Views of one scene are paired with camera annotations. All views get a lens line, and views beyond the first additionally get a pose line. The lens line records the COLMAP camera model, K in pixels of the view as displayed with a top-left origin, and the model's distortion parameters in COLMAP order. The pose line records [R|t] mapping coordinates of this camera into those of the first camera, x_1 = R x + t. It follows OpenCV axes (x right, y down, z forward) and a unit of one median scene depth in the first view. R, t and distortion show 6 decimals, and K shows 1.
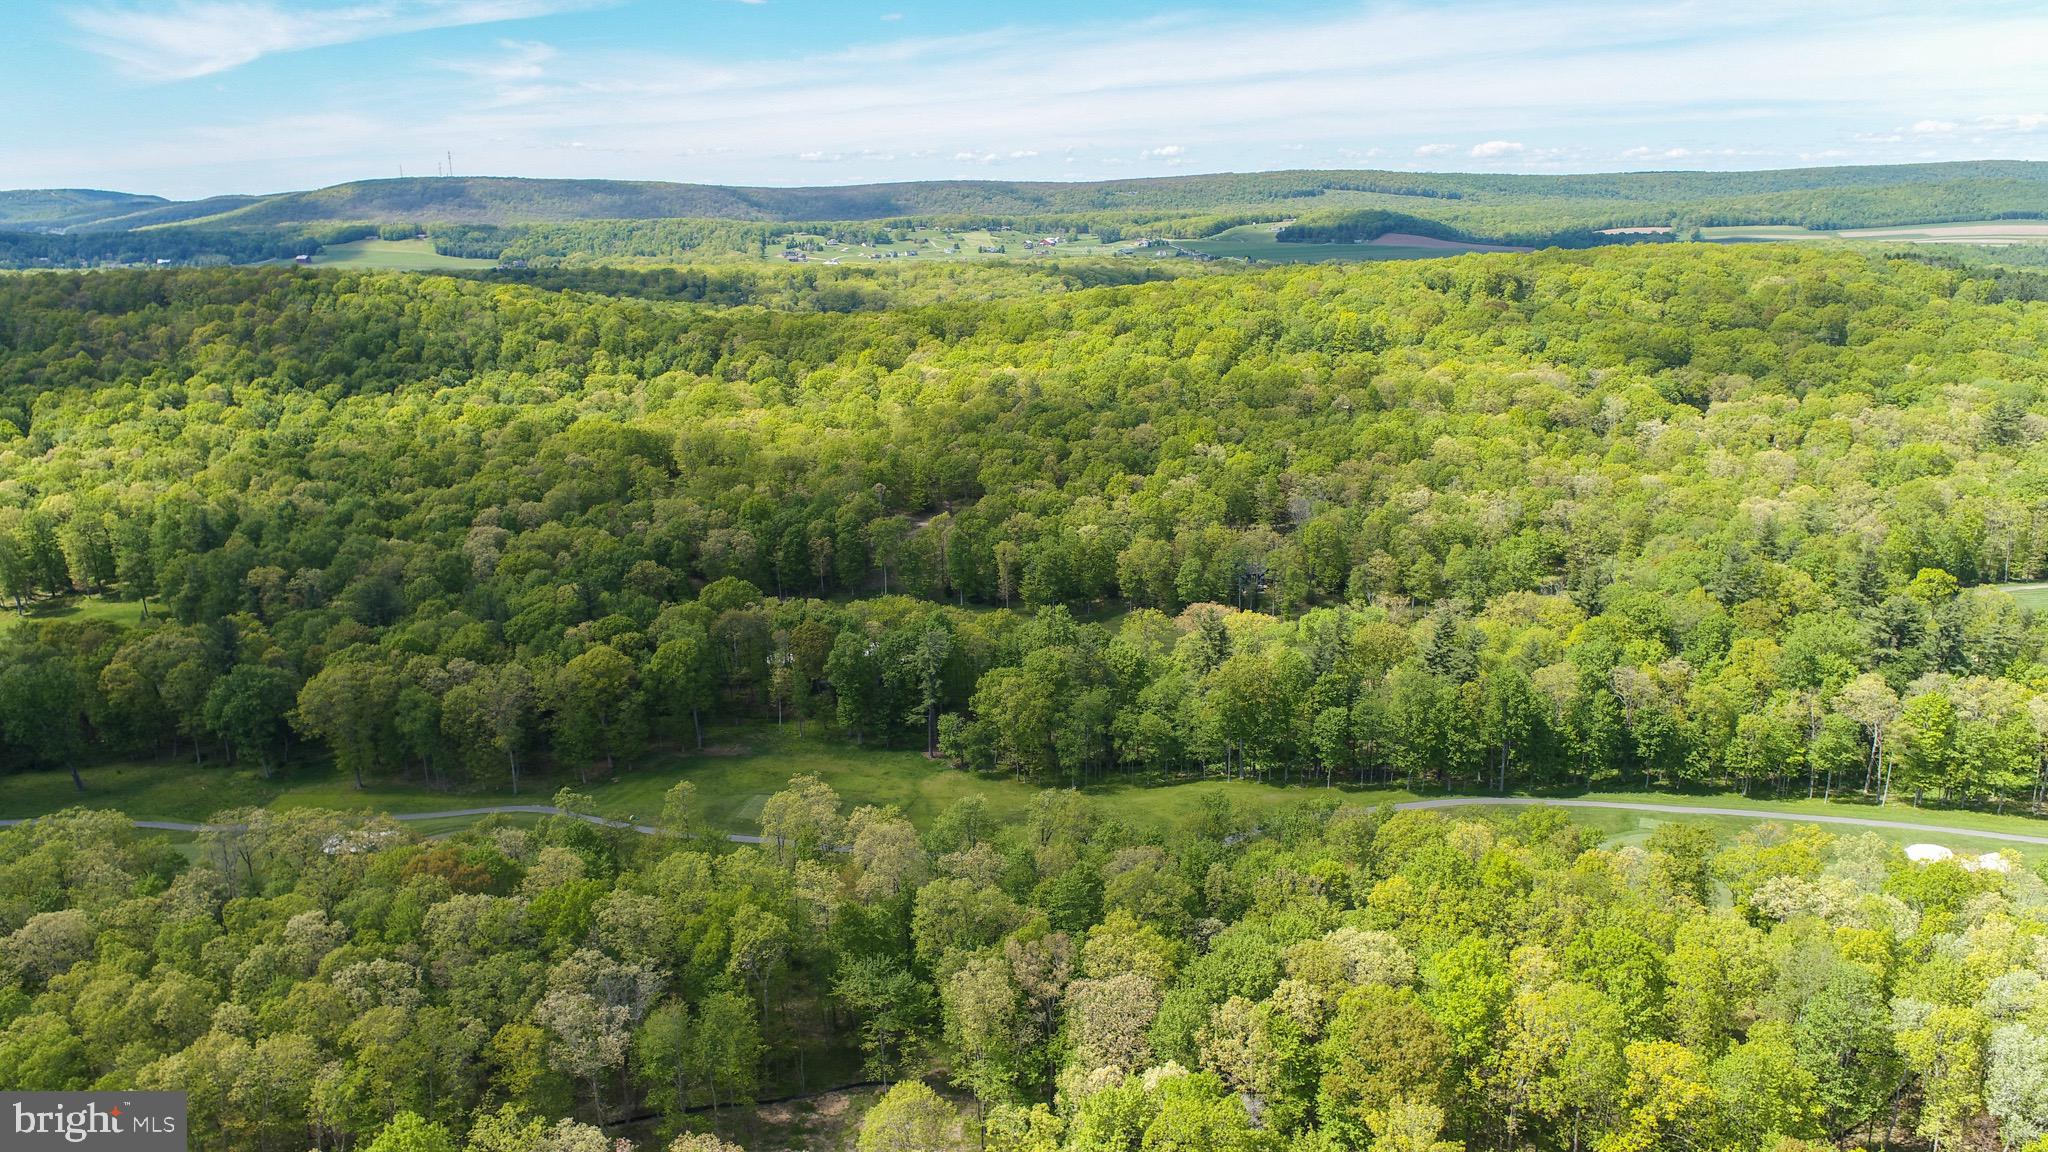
lens RADIAL K [[1388.9, 0, 1017.7], [0, 1388.9, 573.6], [0, 0, 1]] dist [-0.014401, 0.008935]
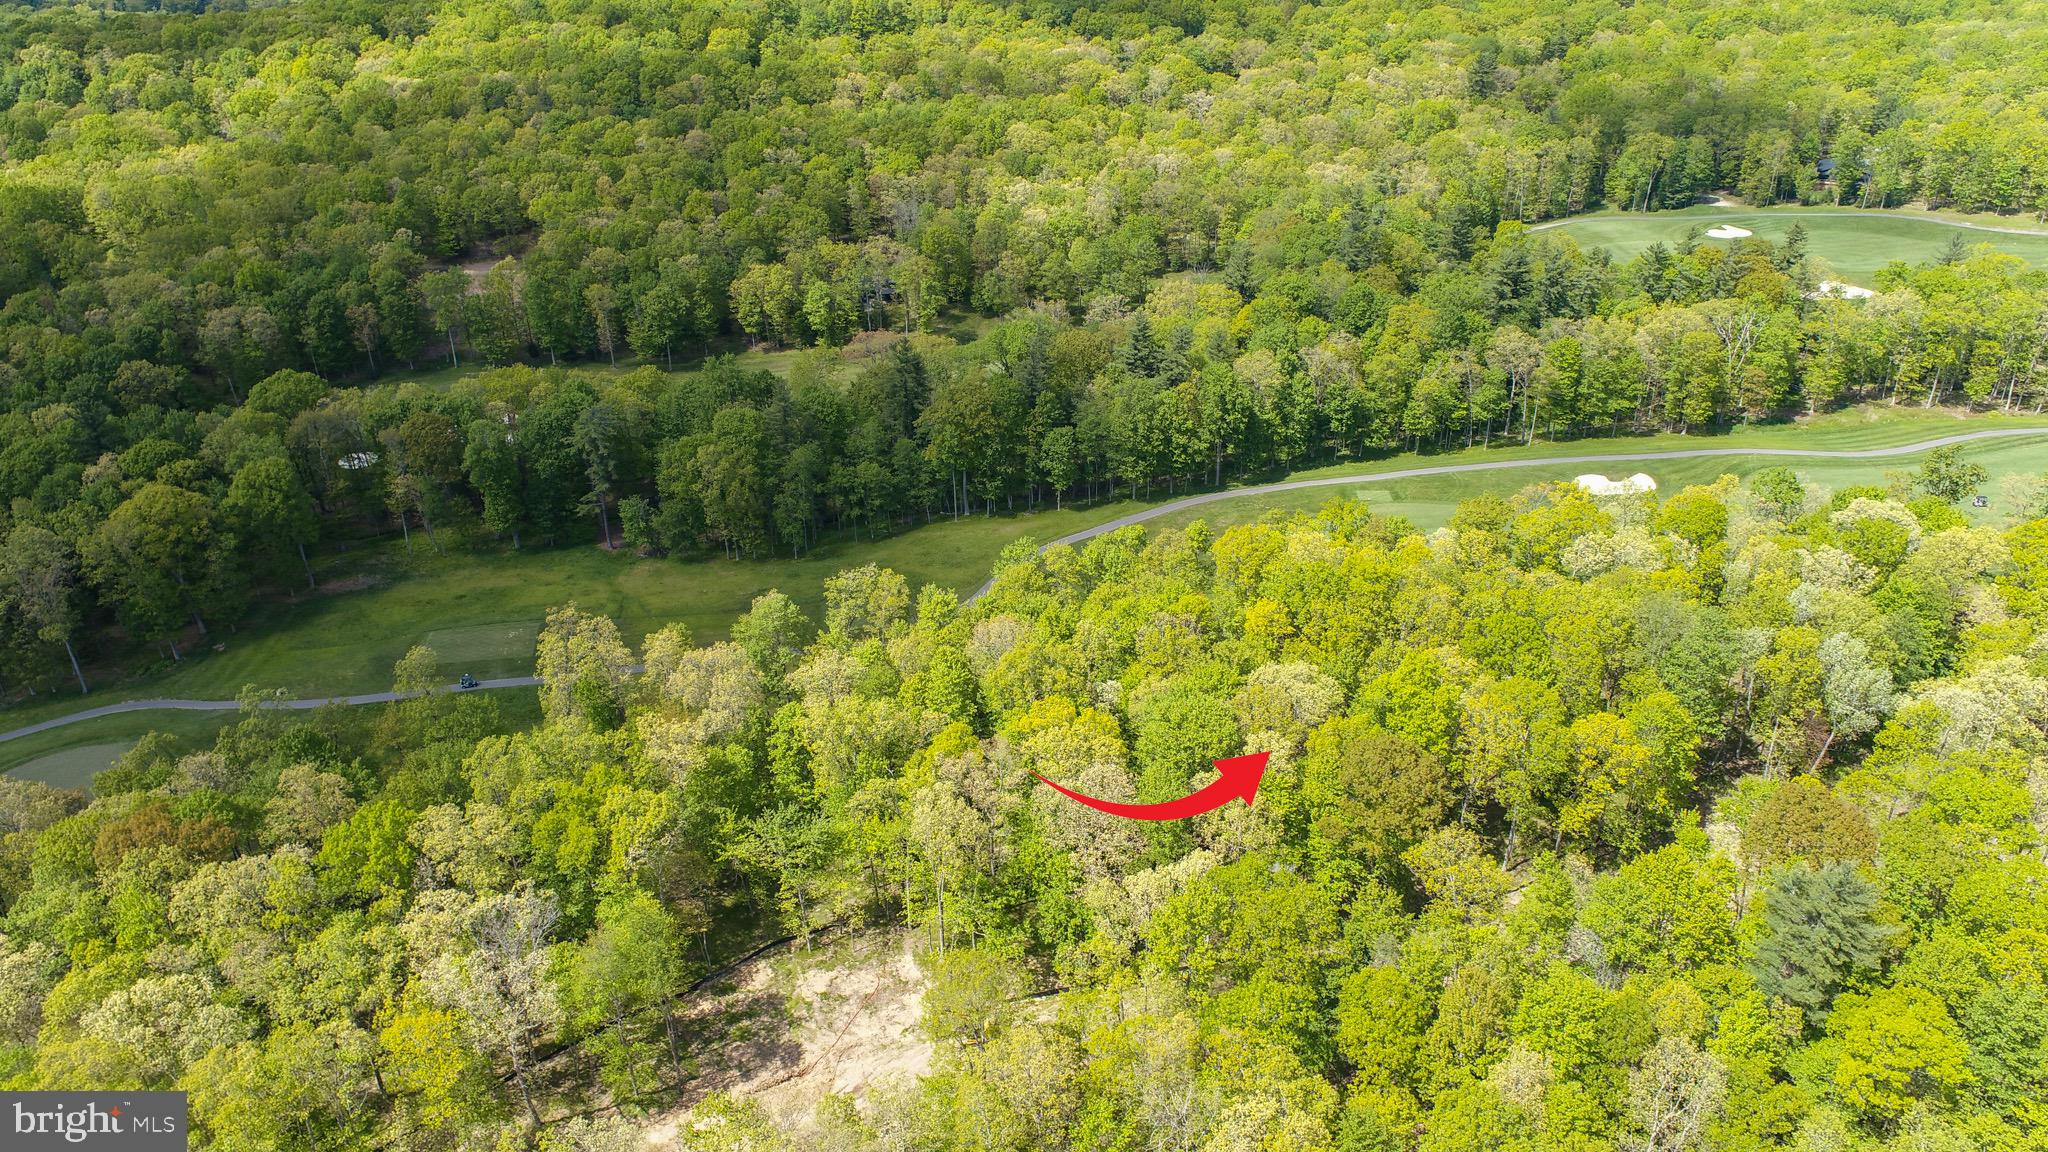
lens RADIAL K [[1388.9, 0, 1020.0], [0, 1388.9, 574.9], [0, 0, 1]] dist [-0.014401, 0.008935]
pose [[0.915885, -0.184174, 0.356700, -0.105796], [0.104104, 0.967118, 0.232046, -0.020496], [-0.387708, -0.175394, 0.904942, 0.081297]]
